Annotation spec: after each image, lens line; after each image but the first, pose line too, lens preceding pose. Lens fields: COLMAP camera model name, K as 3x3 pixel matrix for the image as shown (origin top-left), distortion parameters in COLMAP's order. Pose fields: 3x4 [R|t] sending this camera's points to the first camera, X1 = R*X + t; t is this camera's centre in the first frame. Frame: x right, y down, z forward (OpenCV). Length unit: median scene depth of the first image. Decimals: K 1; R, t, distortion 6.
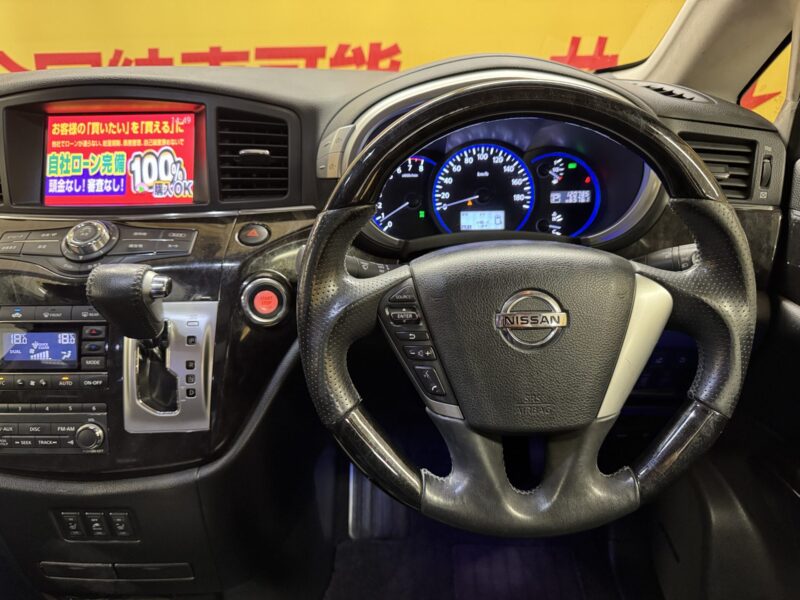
lens RADIAL K [[580.7, 0, 400.0], [0, 580.7, 300.0], [0, 0, 1]] dist [0.063419, -0.130050]
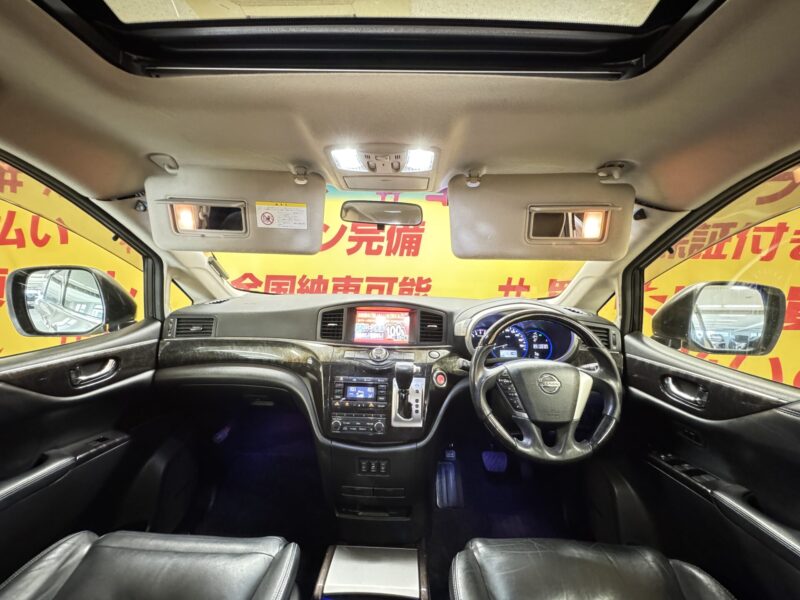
lens RADIAL K [[323.1, 0, 397.0], [0, 323.1, 298.5], [0, 0, 1]] dist [0.009692, 0.000117]
pose [[0.999298, 0.035131, -0.013041, -0.390526], [-0.037451, 0.948249, -0.315311, 0.120017], [0.001289, 0.315578, 0.948899, -0.530347]]
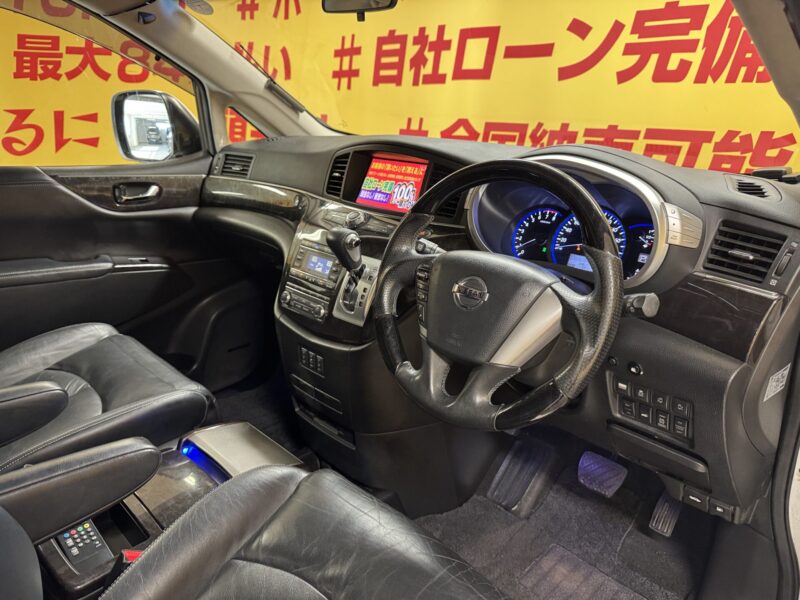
lens RADIAL K [[586.1, 0, 400.0], [0, 586.1, 300.0], [0, 0, 1]] dist [0.031799, -0.044546]
pose [[0.712932, 0.249887, -0.655198, 0.837285], [-0.321223, 0.946932, 0.011624, 0.072041], [0.623333, 0.202178, 0.755368, -0.302151]]
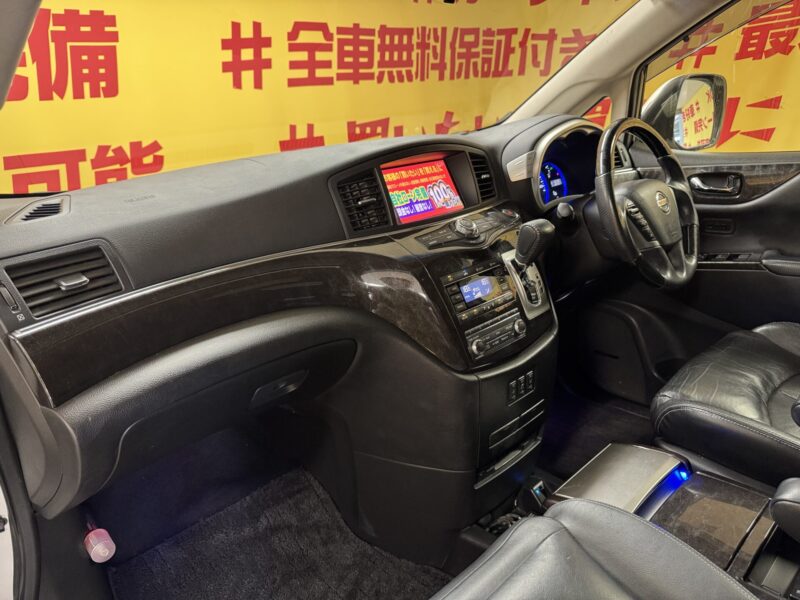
lens RADIAL K [[586.1, 0, 400.0], [0, 586.1, 300.0], [0, 0, 1]] dist [0.031799, -0.044546]
pose [[0.705033, -0.256544, 0.661146, -1.690607], [0.351015, 0.936305, -0.011001, 0.042232], [-0.616212, 0.239829, 0.750177, -0.120207]]
